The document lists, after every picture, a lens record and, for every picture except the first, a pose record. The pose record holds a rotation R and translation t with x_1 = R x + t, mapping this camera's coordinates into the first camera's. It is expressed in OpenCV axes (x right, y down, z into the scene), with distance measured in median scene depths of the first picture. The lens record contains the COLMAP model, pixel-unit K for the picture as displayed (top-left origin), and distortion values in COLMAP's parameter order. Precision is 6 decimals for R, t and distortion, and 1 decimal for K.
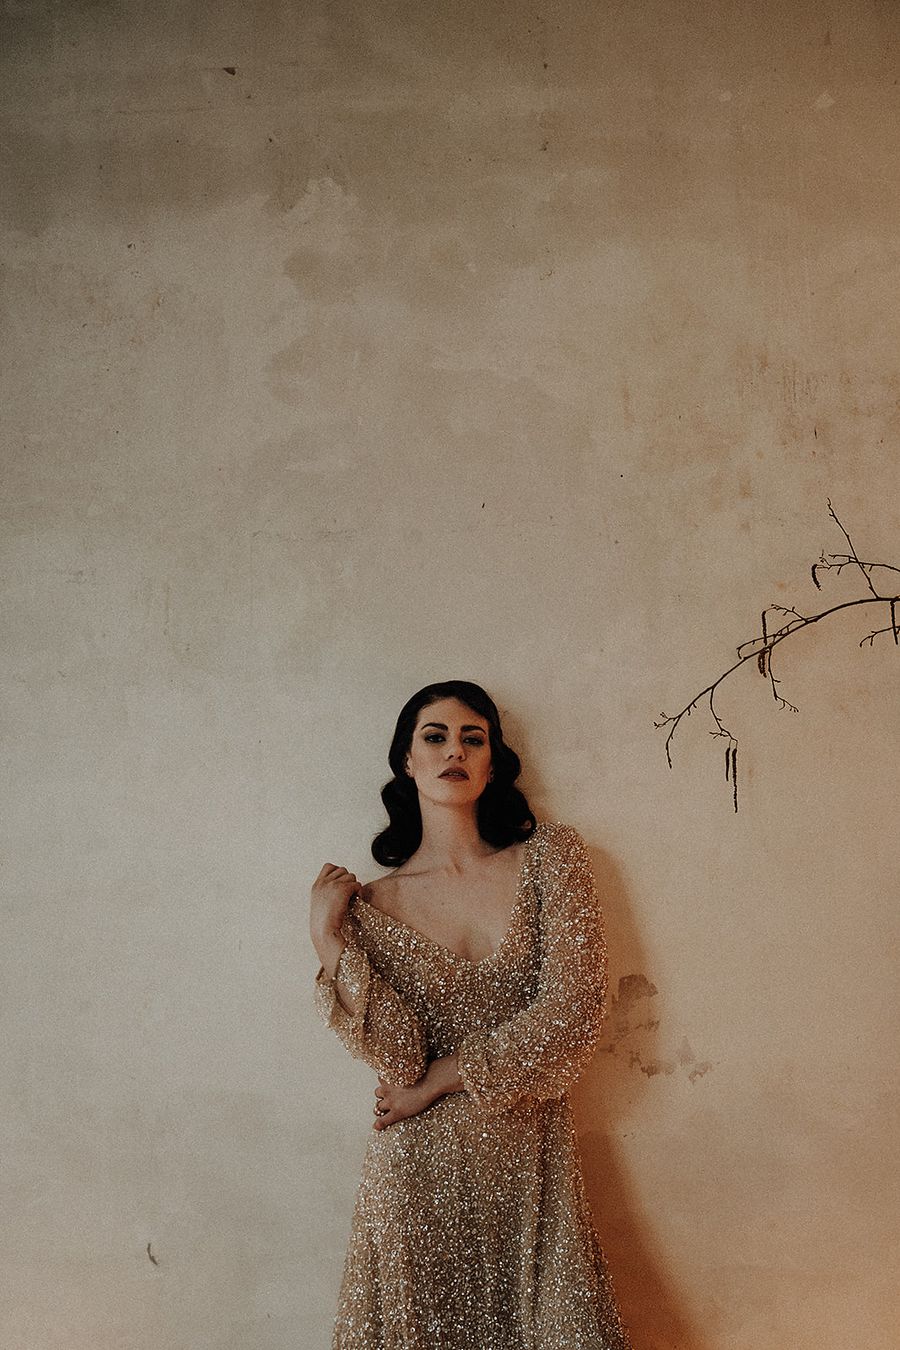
lens RADIAL K [[1365.2, 0, 448.6], [0, 1365.2, 676.4], [0, 0, 1]] dist [-0.112981, 0.000000]
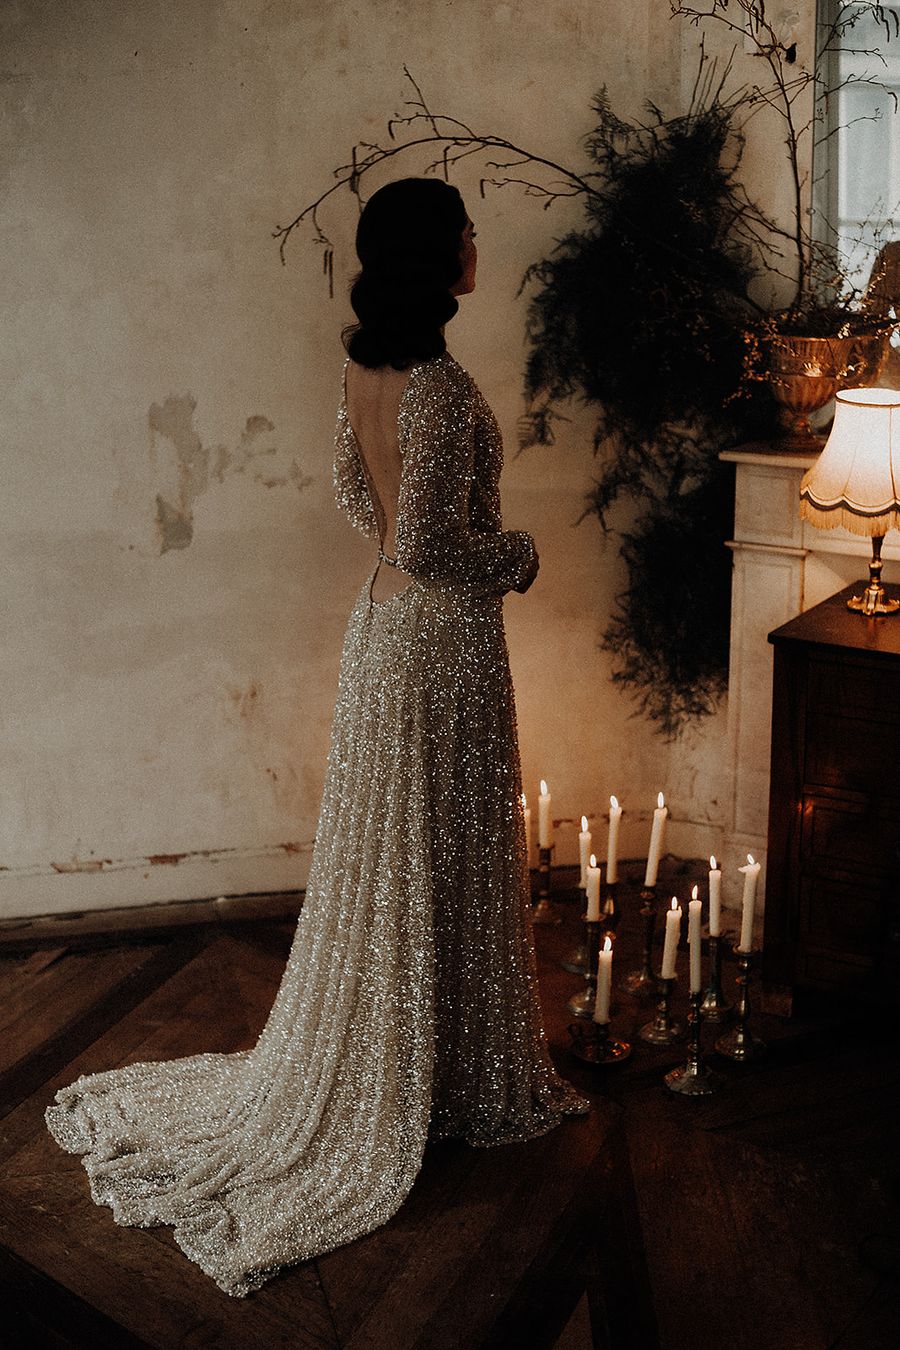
lens RADIAL K [[1940.9, 0, 449.9], [0, 1940.9, 675.0], [0, 0, 1]] dist [-0.134333, 0.000000]
pose [[0.968841, -0.064044, 0.239258, -0.157988], [-0.030724, 0.927454, 0.372673, -0.270088], [-0.245769, -0.368412, 0.896588, -0.890558]]
